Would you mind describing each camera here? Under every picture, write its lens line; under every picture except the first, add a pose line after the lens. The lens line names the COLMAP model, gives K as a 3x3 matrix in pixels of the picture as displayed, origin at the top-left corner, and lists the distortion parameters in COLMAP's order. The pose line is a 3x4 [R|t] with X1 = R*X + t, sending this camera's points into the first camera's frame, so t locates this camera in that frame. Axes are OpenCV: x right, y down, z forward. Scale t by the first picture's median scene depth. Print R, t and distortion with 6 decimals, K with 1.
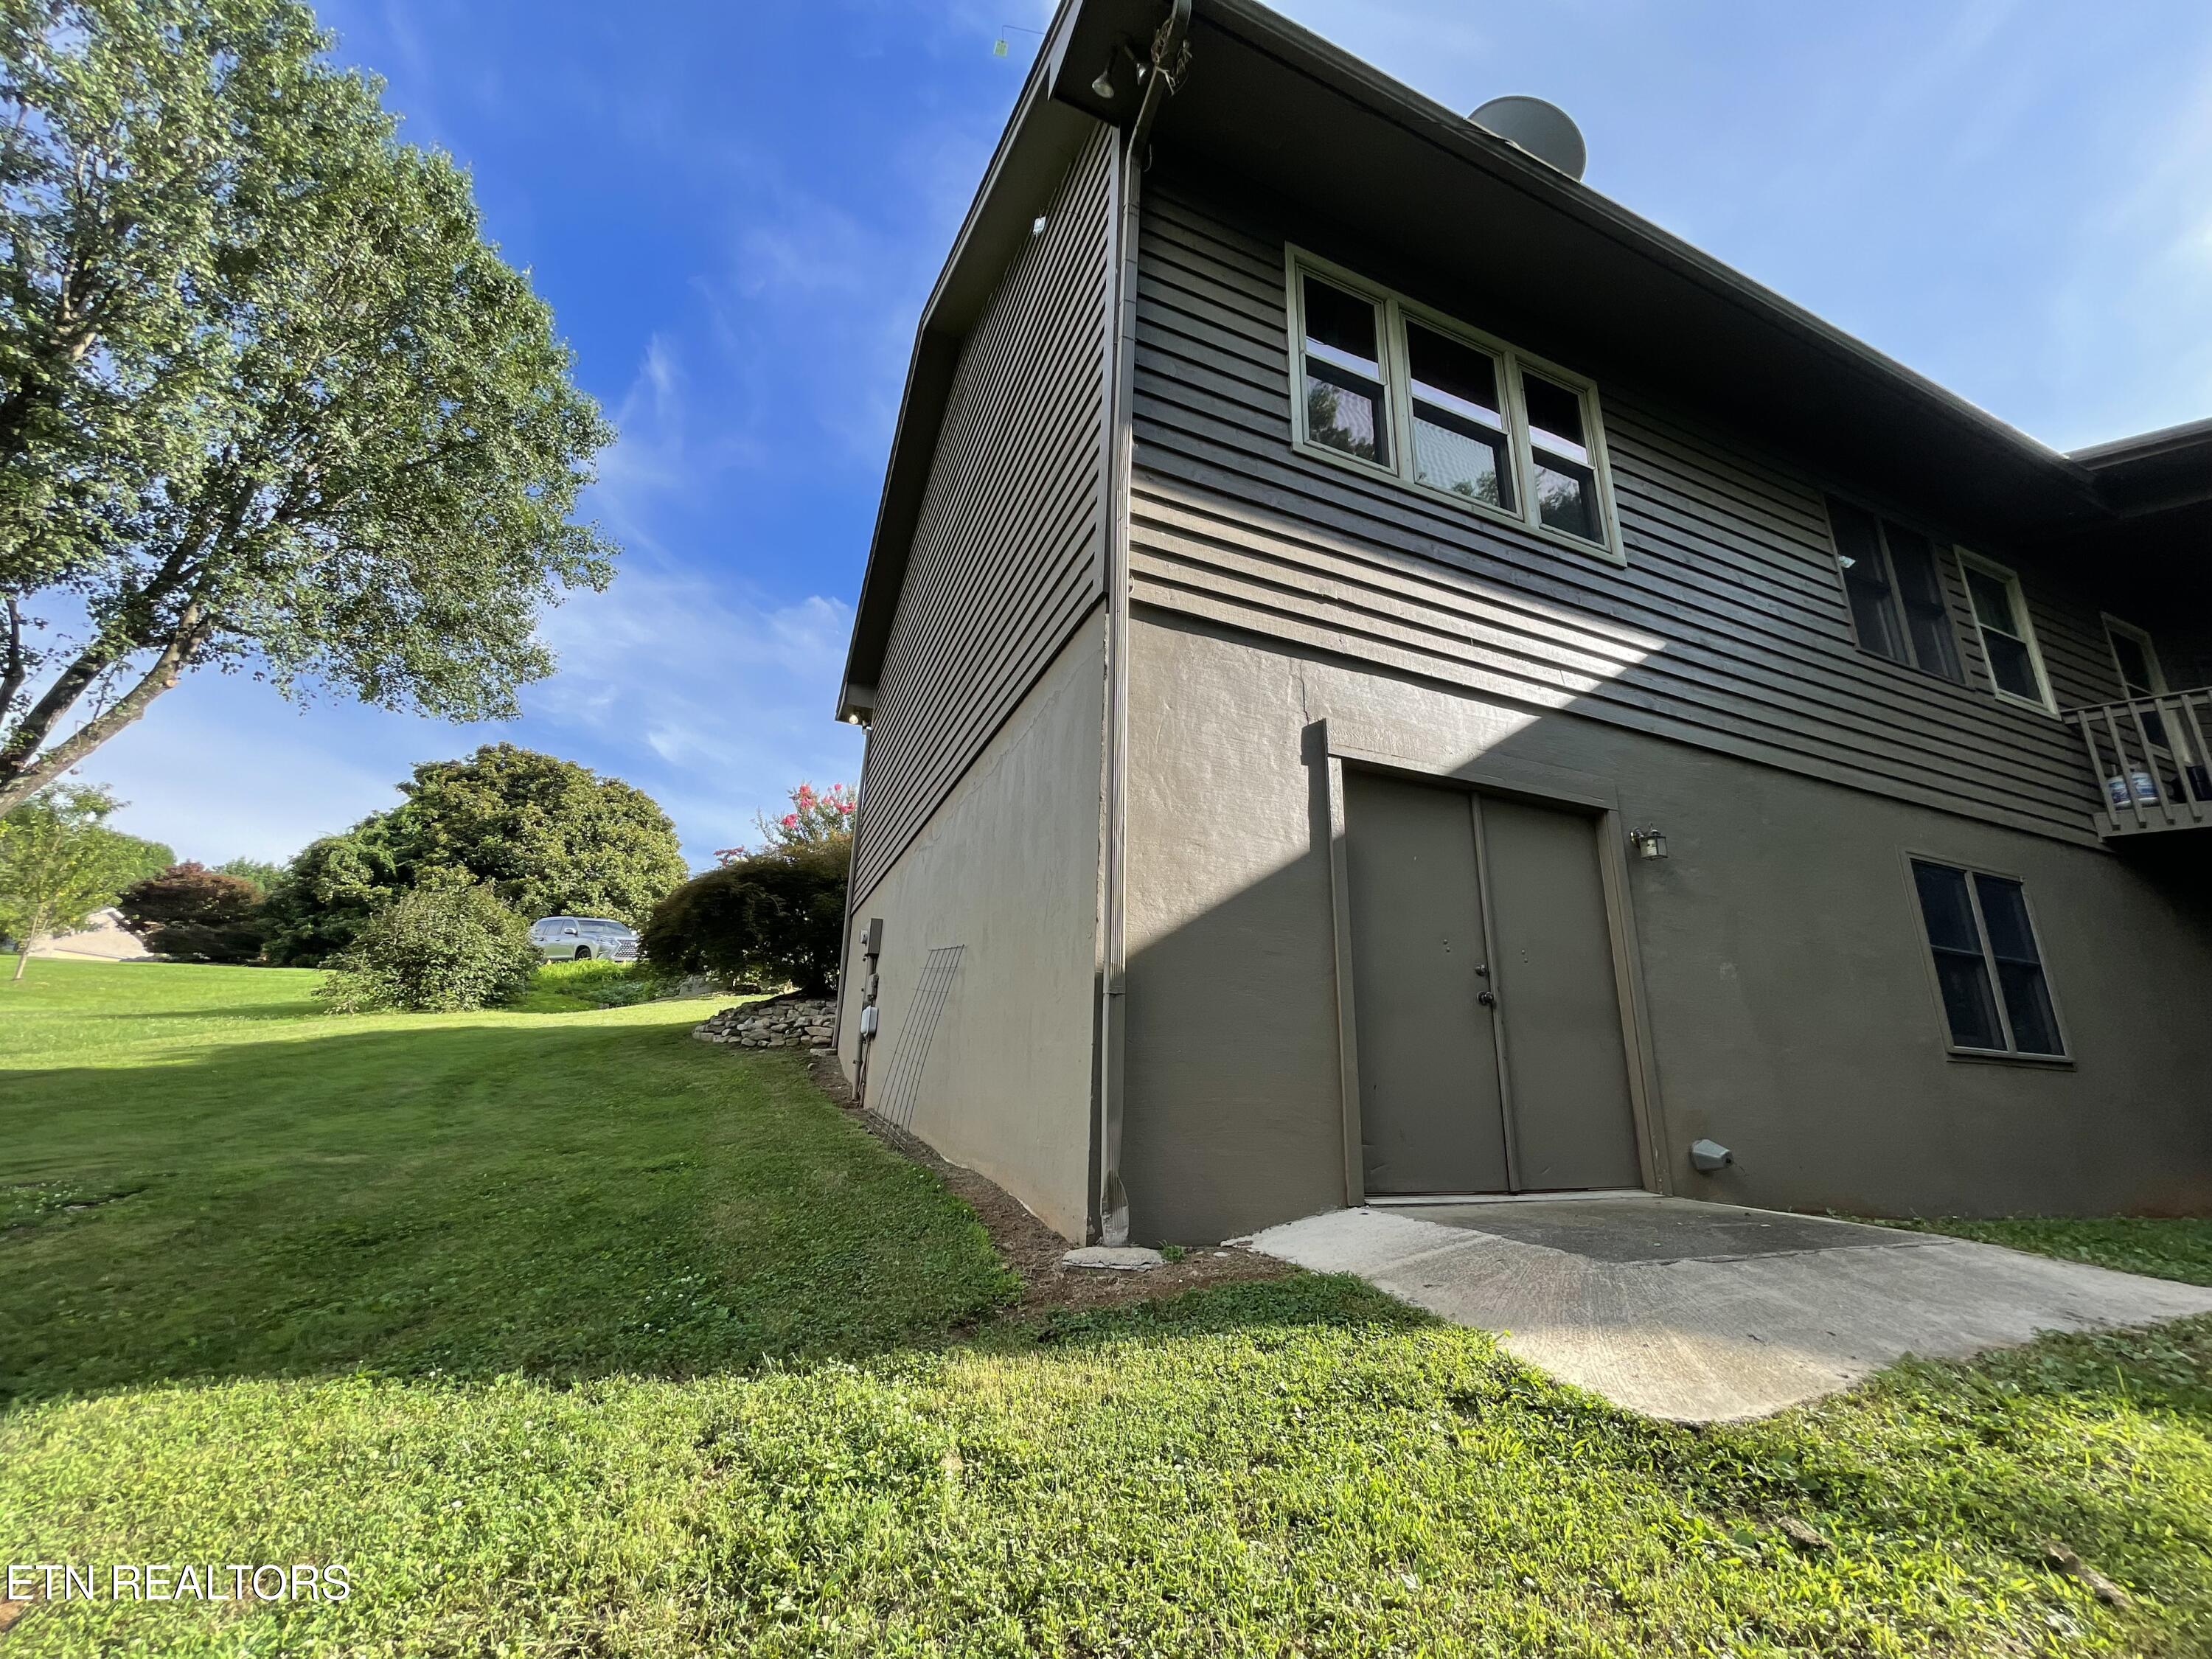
lens RADIAL K [[898.0, 0, 1103.0], [0, 898.0, 834.1], [0, 0, 1]] dist [0.001971, -0.000227]
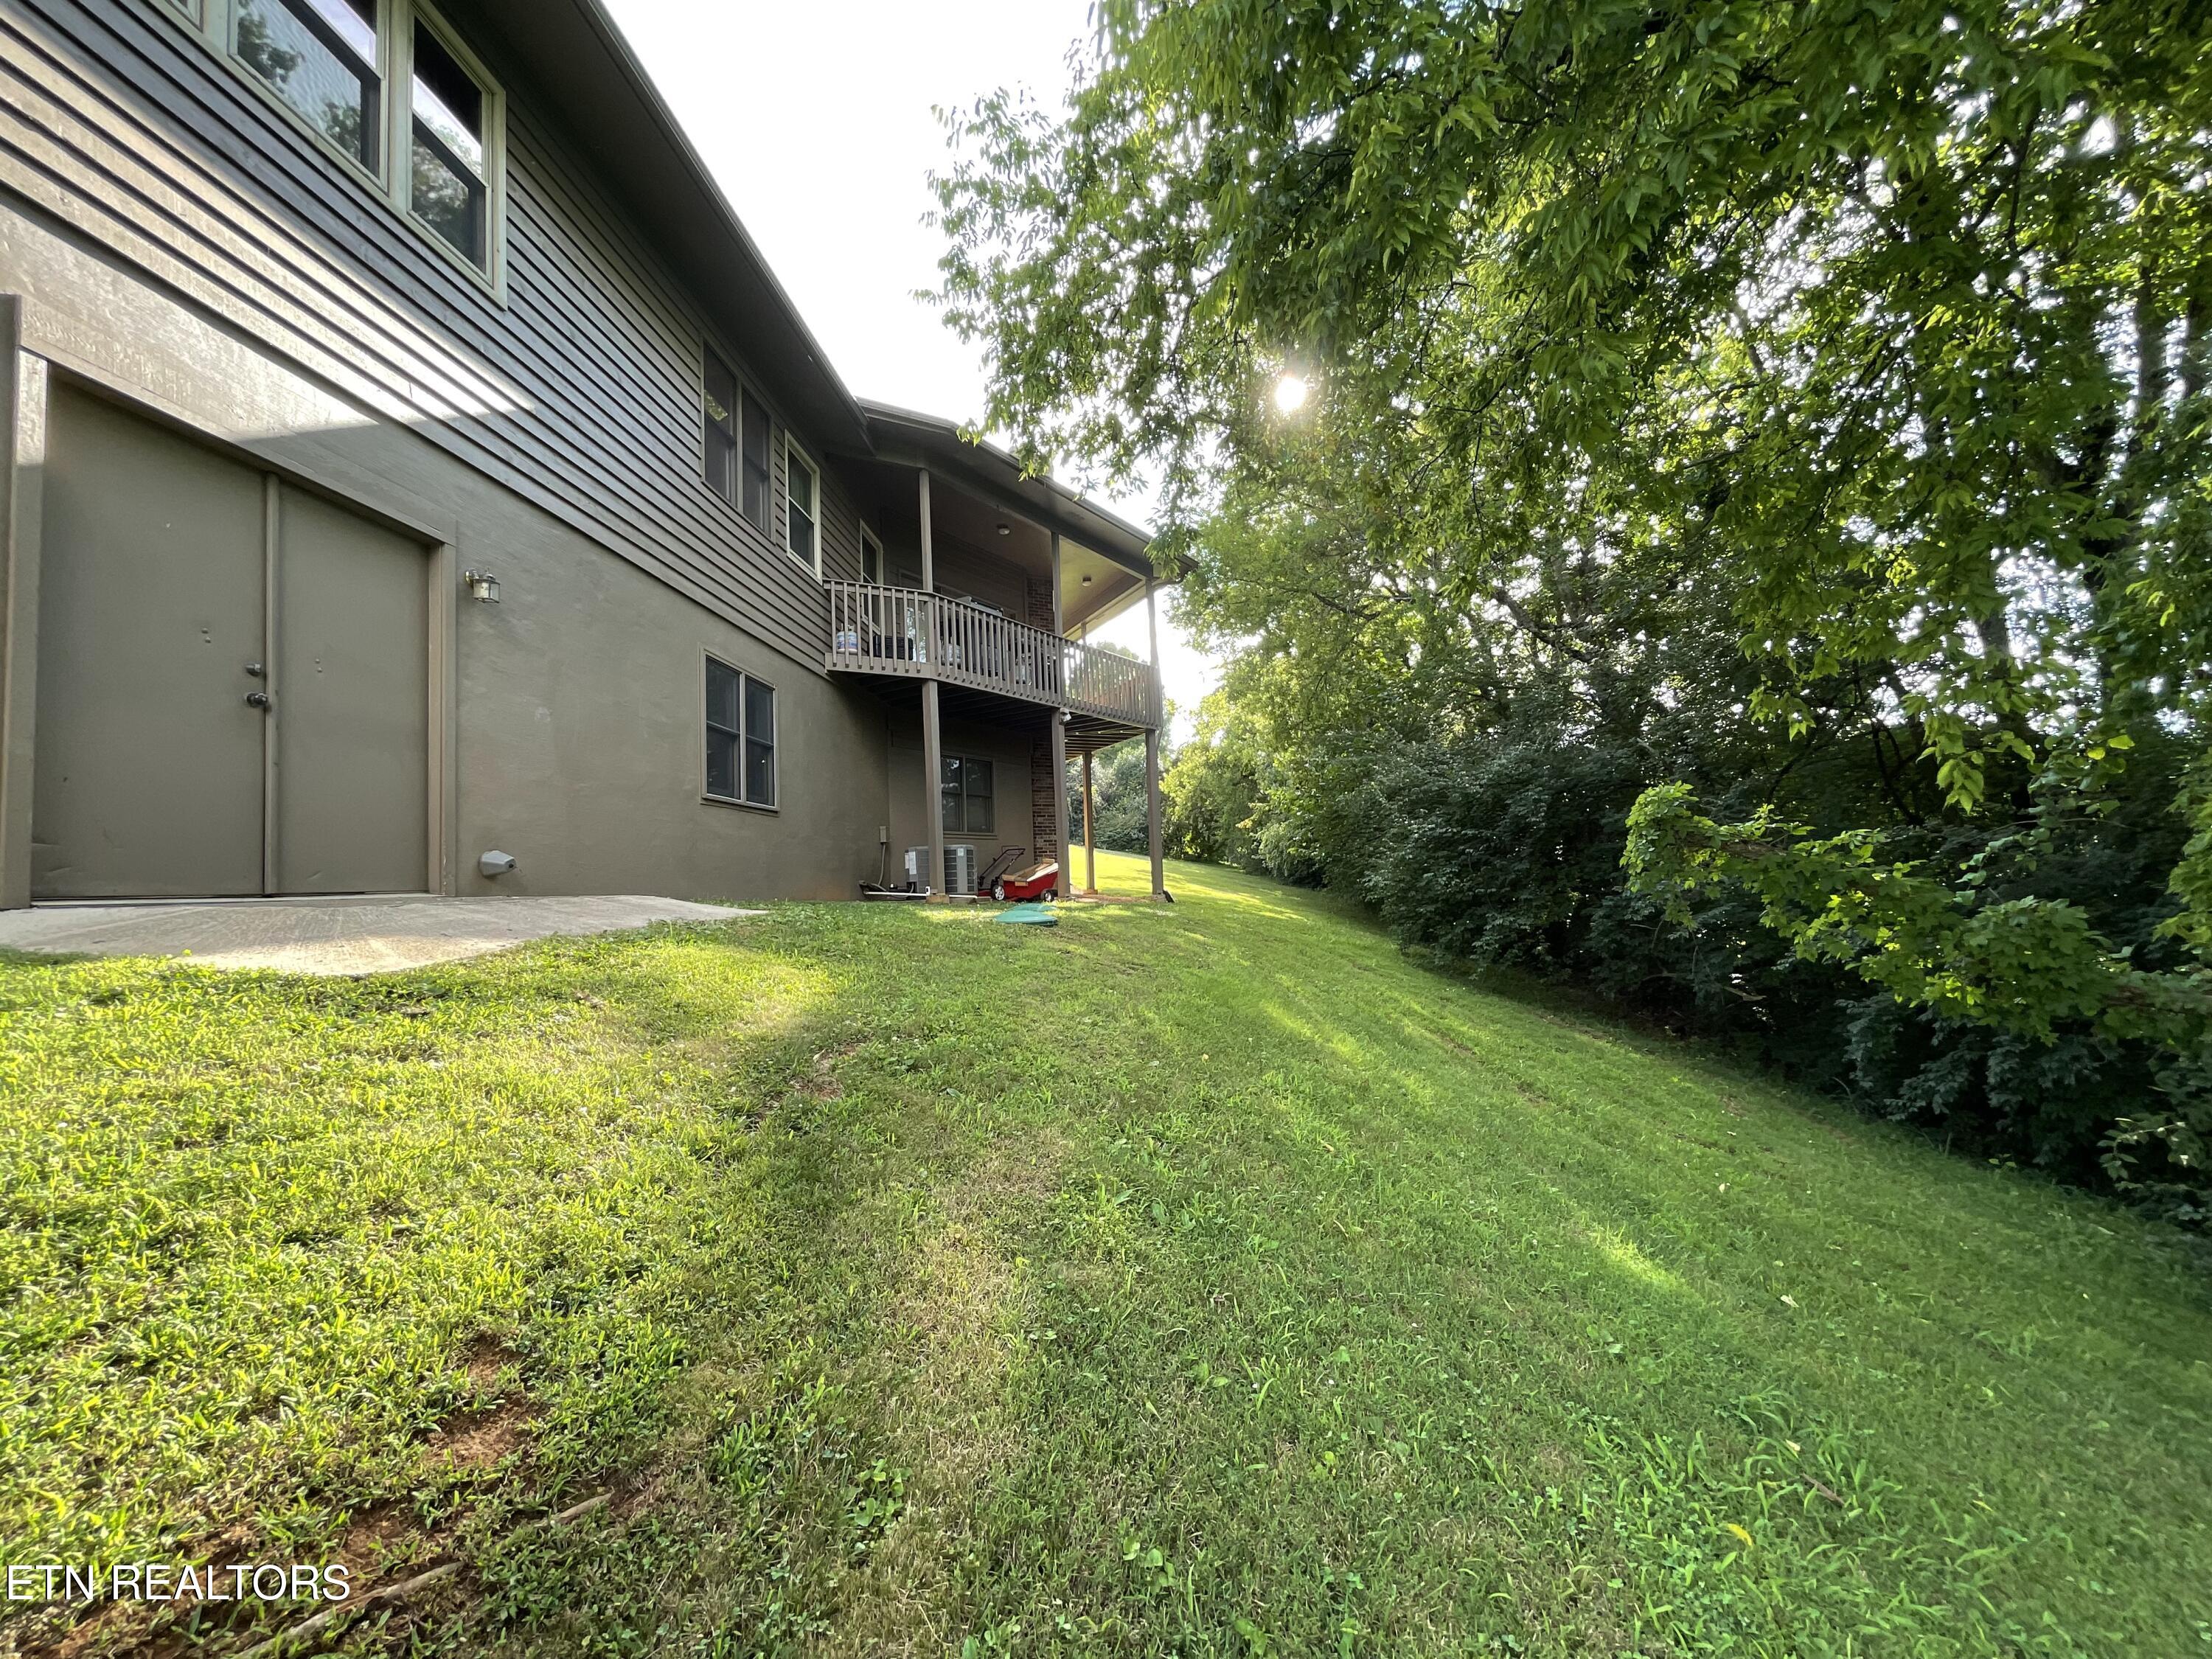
lens RADIAL K [[898.0, 0, 1103.0], [0, 898.0, 834.1], [0, 0, 1]] dist [0.001971, -0.000227]
pose [[0.456874, 0.003149, 0.889526, 0.000591], [-0.198785, 0.975066, 0.098647, 0.045043], [-0.867035, -0.221894, 0.446109, -0.167766]]
